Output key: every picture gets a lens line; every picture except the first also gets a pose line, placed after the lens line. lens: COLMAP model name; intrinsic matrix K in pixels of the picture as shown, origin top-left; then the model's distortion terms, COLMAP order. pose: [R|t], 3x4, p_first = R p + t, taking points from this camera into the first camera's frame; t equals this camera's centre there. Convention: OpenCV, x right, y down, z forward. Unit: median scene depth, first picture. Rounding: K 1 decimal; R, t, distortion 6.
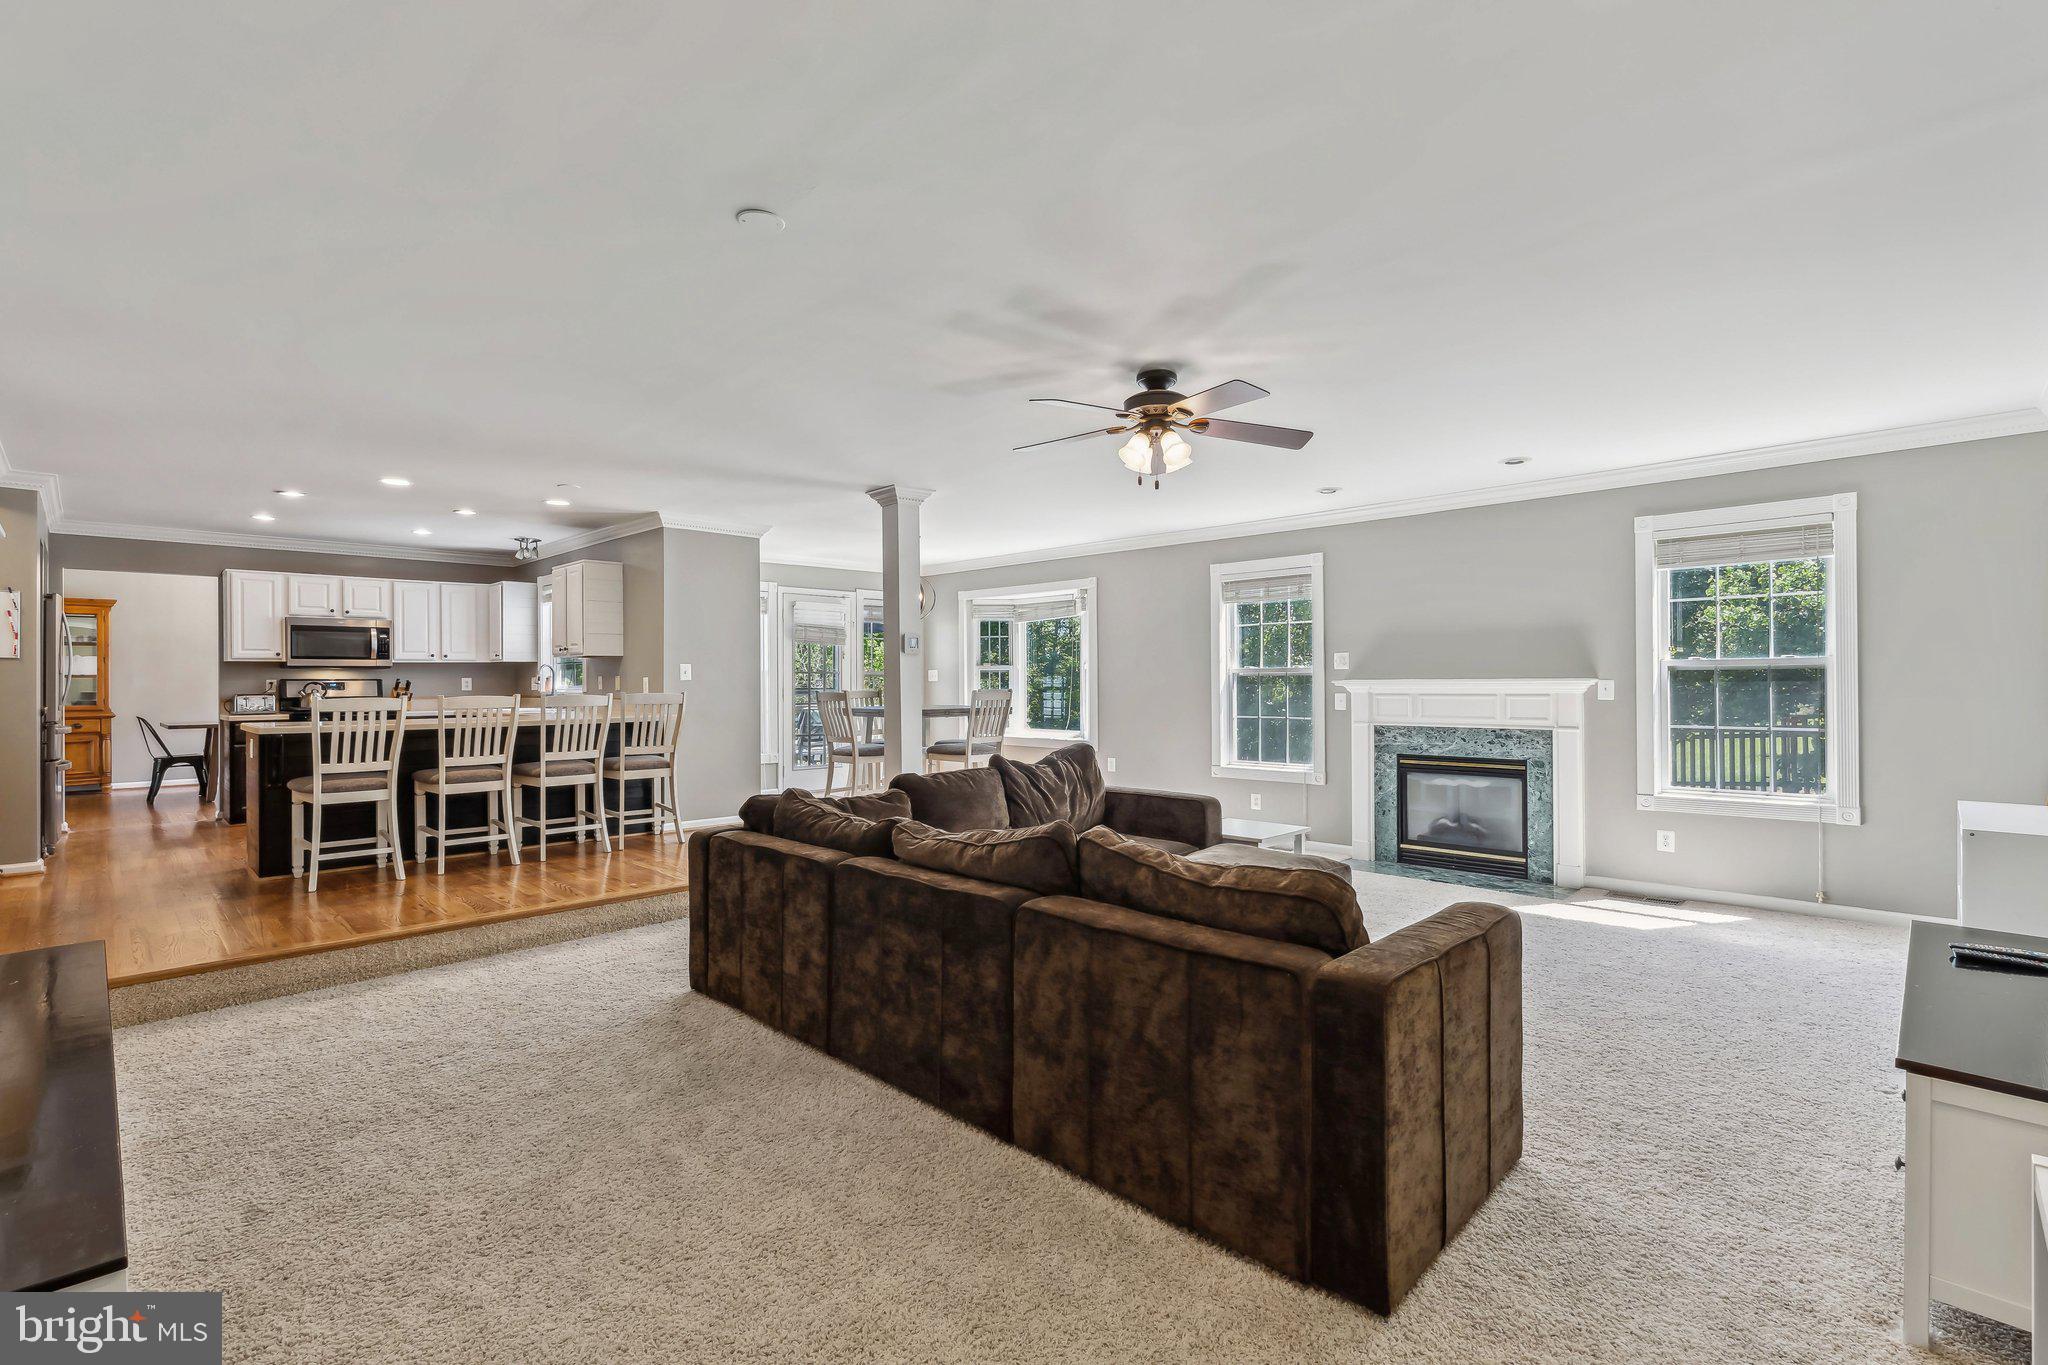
lens RADIAL K [[946.6, 0, 1003.5], [0, 946.6, 681.1], [0, 0, 1]] dist [-0.001259, -0.000188]
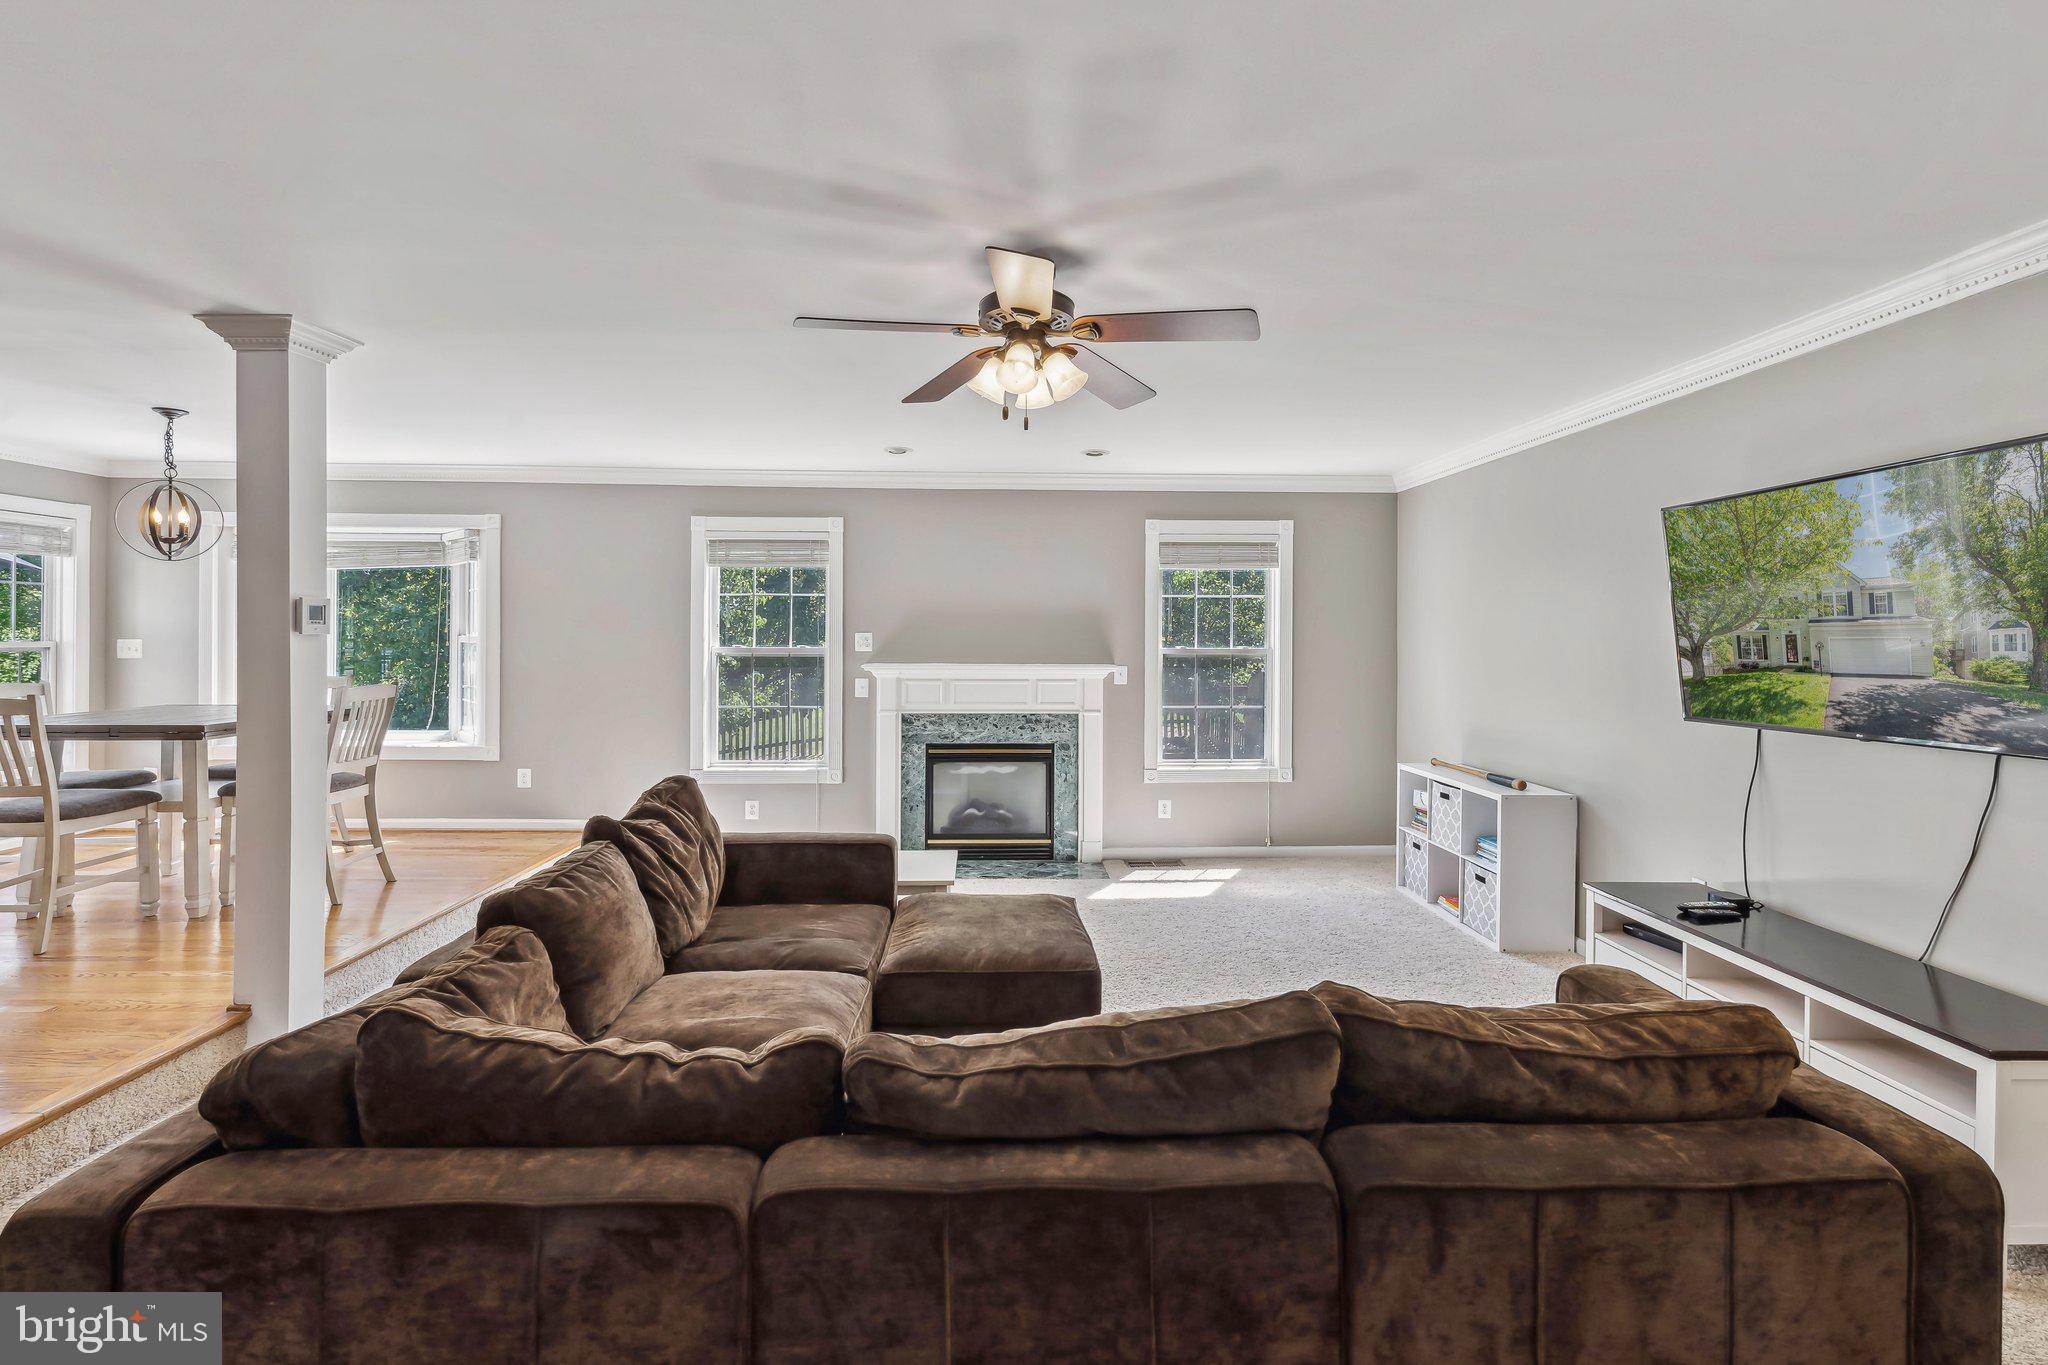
lens RADIAL K [[940.2, 0, 1026.5], [0, 940.2, 639.9], [0, 0, 1]] dist [-0.004340, -0.000591]
pose [[0.670282, 0.004201, 0.742095, -0.187602], [-0.010750, 0.999934, 0.004049, -0.027507], [-0.742029, -0.010691, 0.670283, 0.286170]]
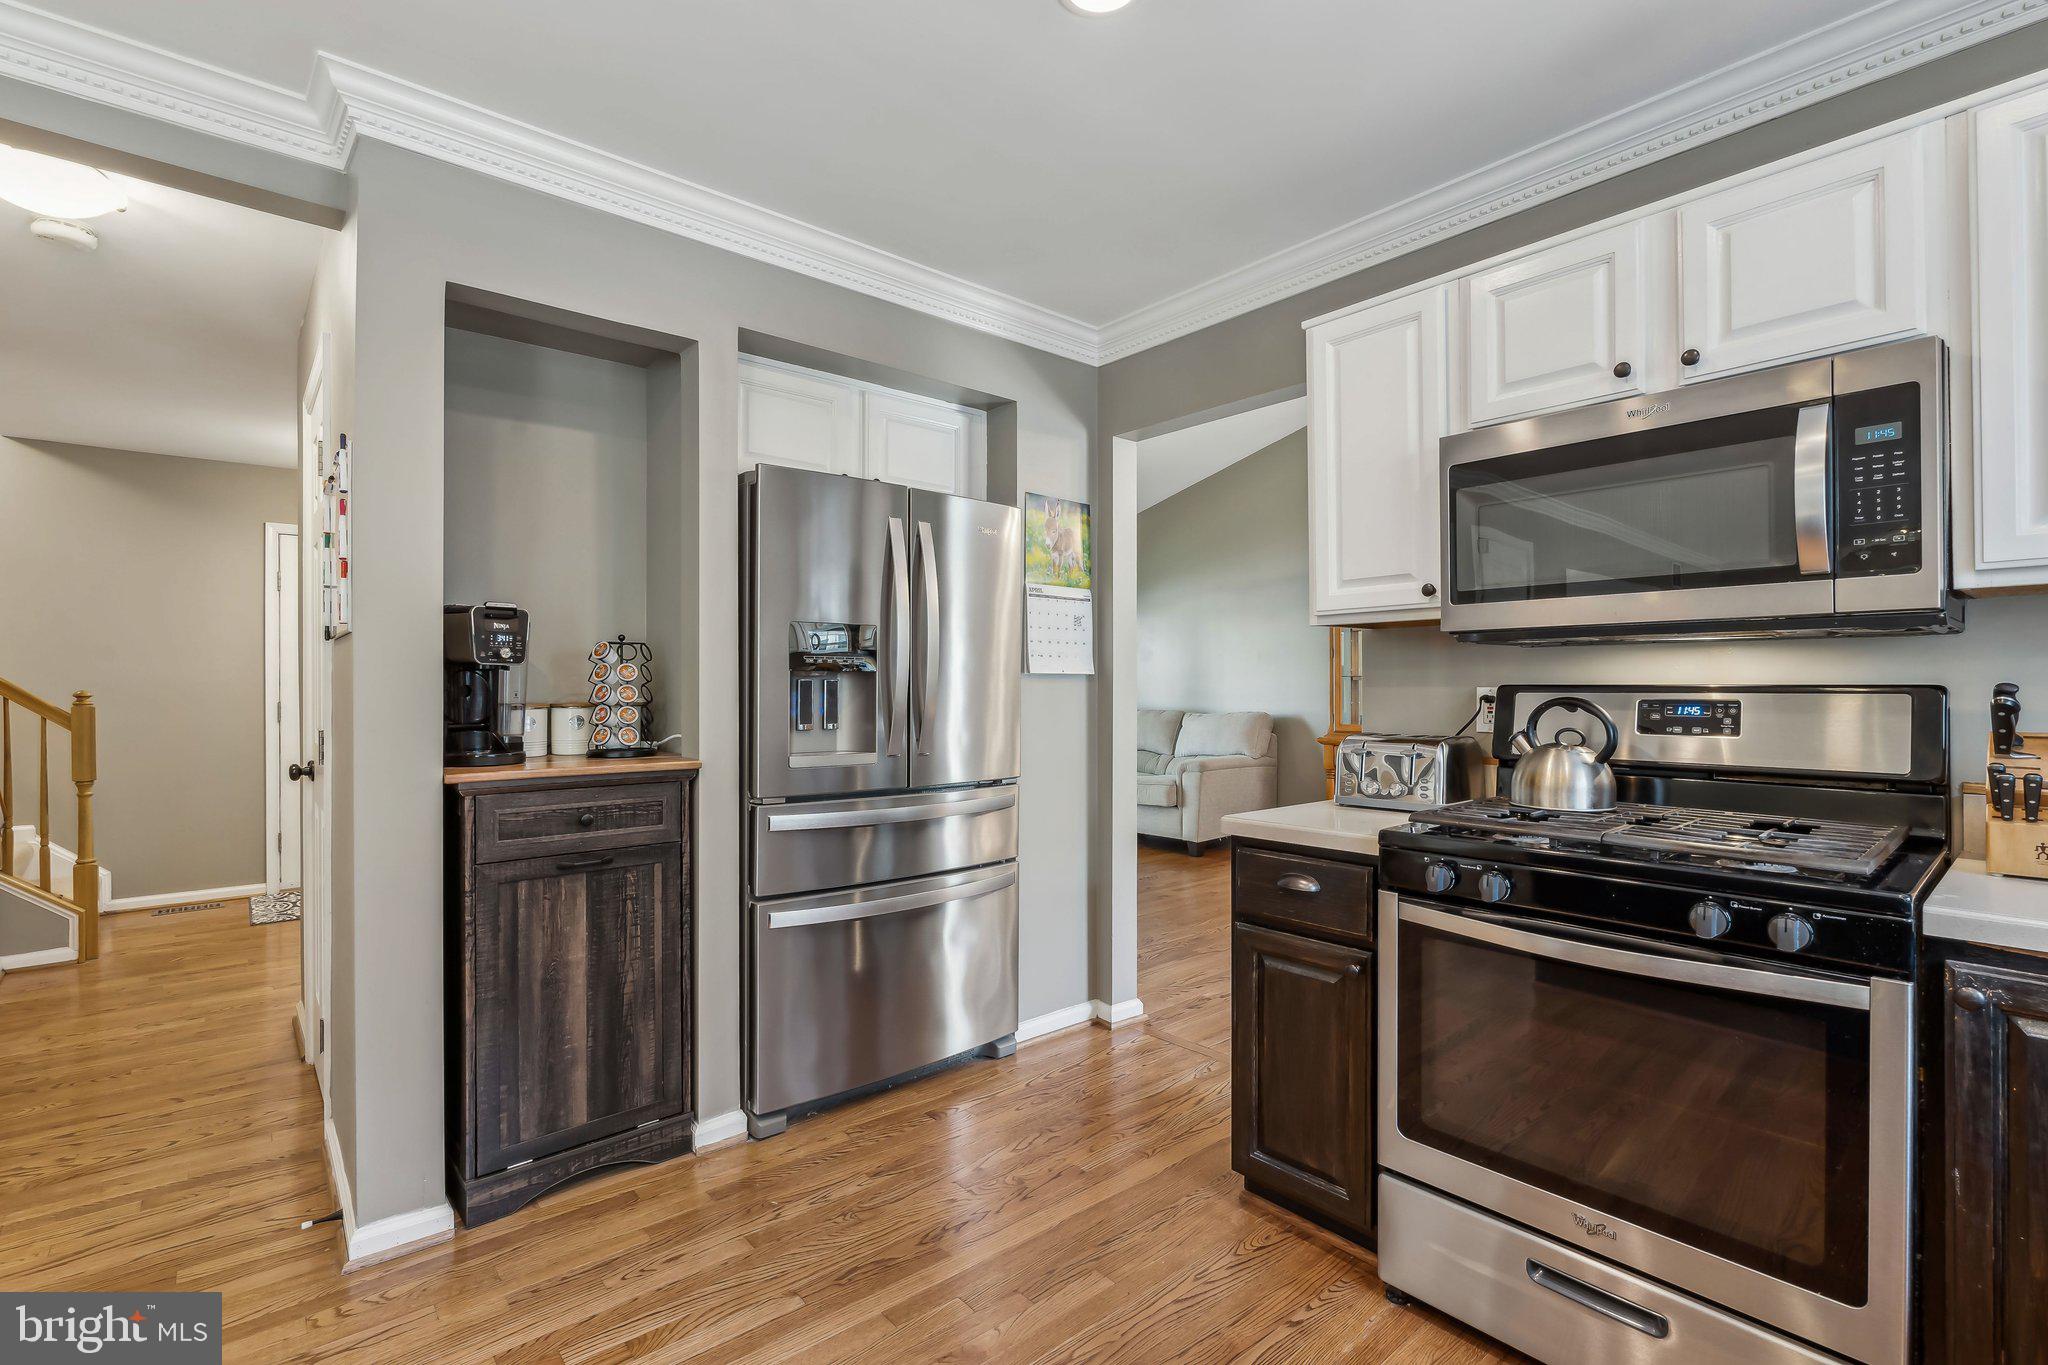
lens RADIAL K [[926.0, 0, 1023.8], [0, 926.0, 673.0], [0, 0, 1]] dist [-0.004704, -0.000360]
pose [[-0.073900, -0.003800, -0.997258, -0.544493], [0.009641, 0.999943, -0.004525, -0.006028], [0.997219, -0.009948, -0.073860, 0.981300]]
